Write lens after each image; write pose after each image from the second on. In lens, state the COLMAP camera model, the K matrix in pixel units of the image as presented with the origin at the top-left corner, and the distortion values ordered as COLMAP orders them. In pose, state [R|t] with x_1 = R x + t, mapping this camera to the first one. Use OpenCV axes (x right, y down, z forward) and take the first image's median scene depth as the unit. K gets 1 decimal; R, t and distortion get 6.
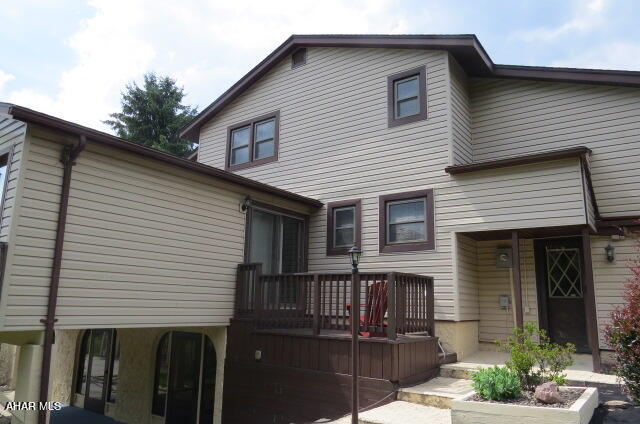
lens RADIAL K [[456.9, 0, 319.9], [0, 456.9, 213.1], [0, 0, 1]] dist [-0.020147, -0.007394]
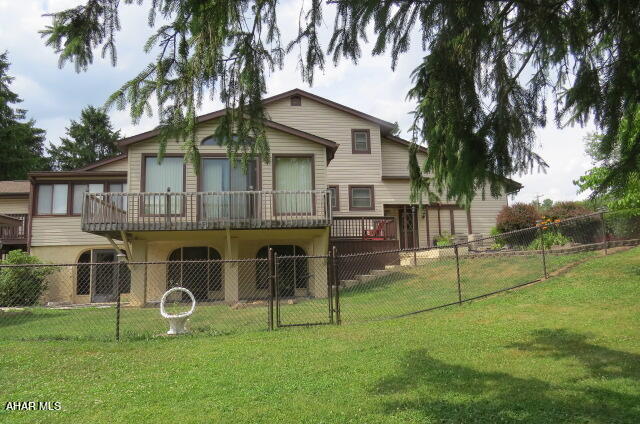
lens RADIAL K [[456.9, 0, 319.8], [0, 456.9, 211.5], [0, 0, 1]] dist [-0.020147, -0.007394]
pose [[0.732967, 0.046445, 0.678677, -1.468490], [-0.096710, 0.994648, 0.036378, 0.023479], [-0.673355, -0.092298, 0.733535, -0.525714]]
